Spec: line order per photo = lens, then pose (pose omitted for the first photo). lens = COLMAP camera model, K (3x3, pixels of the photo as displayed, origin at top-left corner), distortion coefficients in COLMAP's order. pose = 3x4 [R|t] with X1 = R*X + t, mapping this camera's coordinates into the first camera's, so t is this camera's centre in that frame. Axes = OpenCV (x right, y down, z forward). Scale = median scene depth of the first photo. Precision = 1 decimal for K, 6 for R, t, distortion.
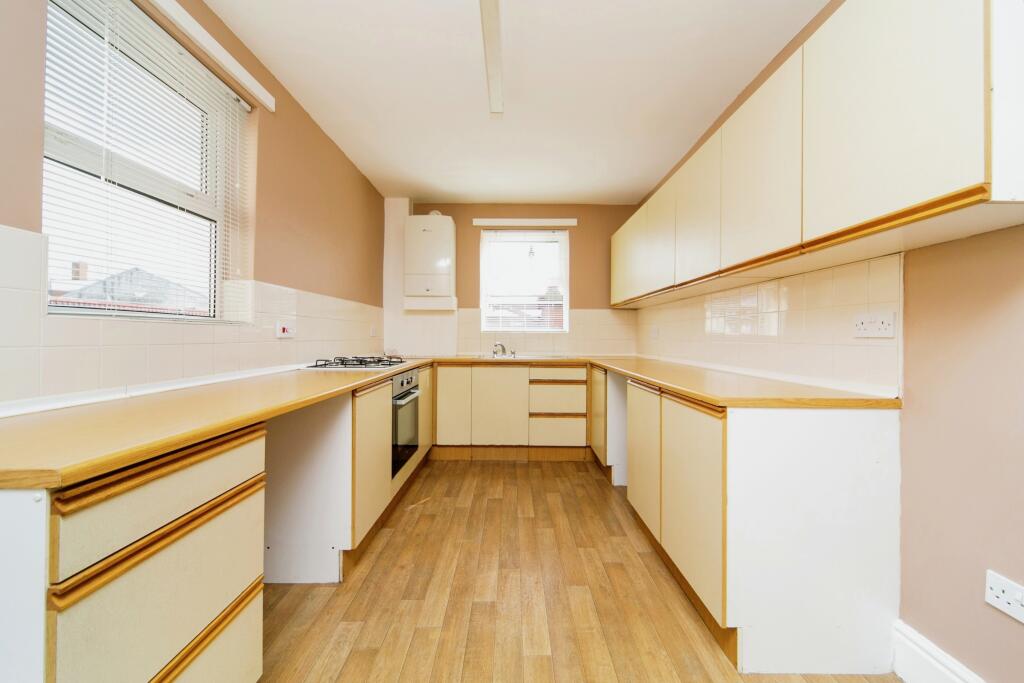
lens RADIAL K [[382.7, 0, 512.3], [0, 382.7, 333.4], [0, 0, 1]] dist [0.002131, -0.000198]
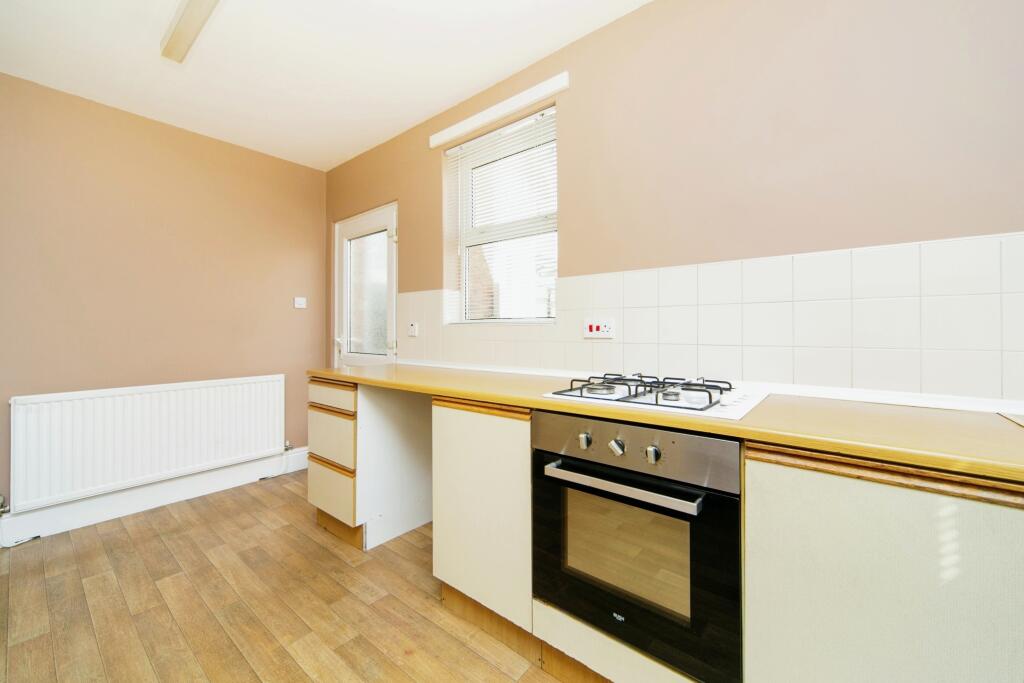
lens RADIAL K [[382.7, 0, 512.3], [0, 382.7, 333.4], [0, 0, 1]] dist [0.002131, -0.000198]
pose [[-0.618417, -0.010362, -0.785782, 0.120522], [-0.003259, 0.999938, -0.010621, 0.008998], [0.785844, -0.004007, -0.618412, 1.147811]]
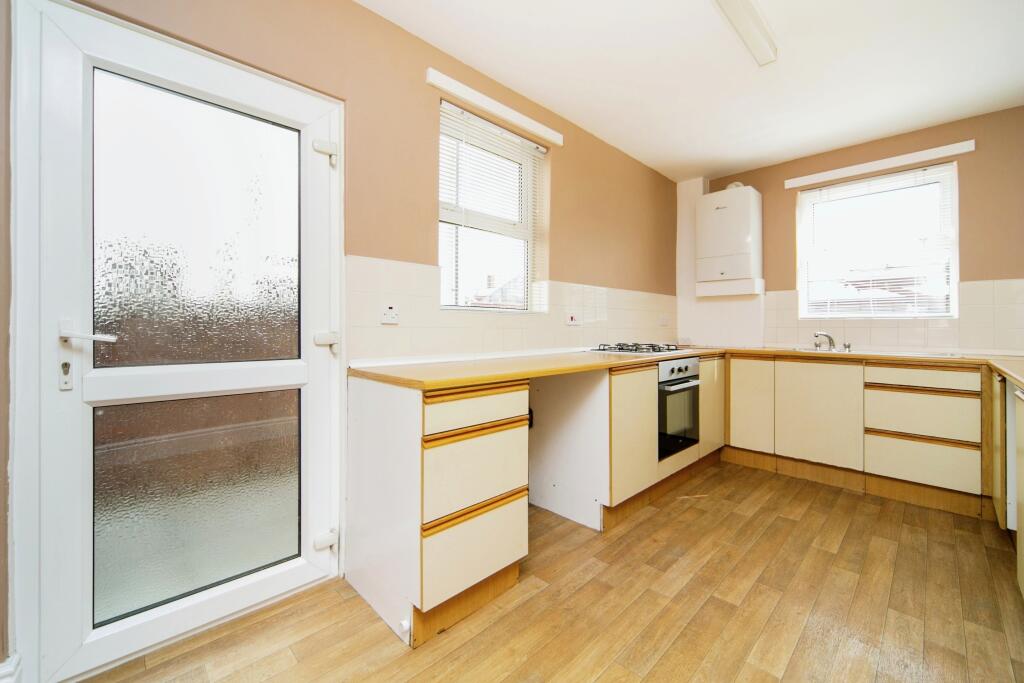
lens RADIAL K [[414.5, 0, 508.3], [0, 414.5, 325.7], [0, 0, 1]] dist [-0.000248, 0.000002]
pose [[0.692345, -0.004647, -0.721552, 0.186112], [0.004725, 0.999987, -0.001906, 0.012471], [0.721551, -0.002090, 0.692358, -0.058452]]
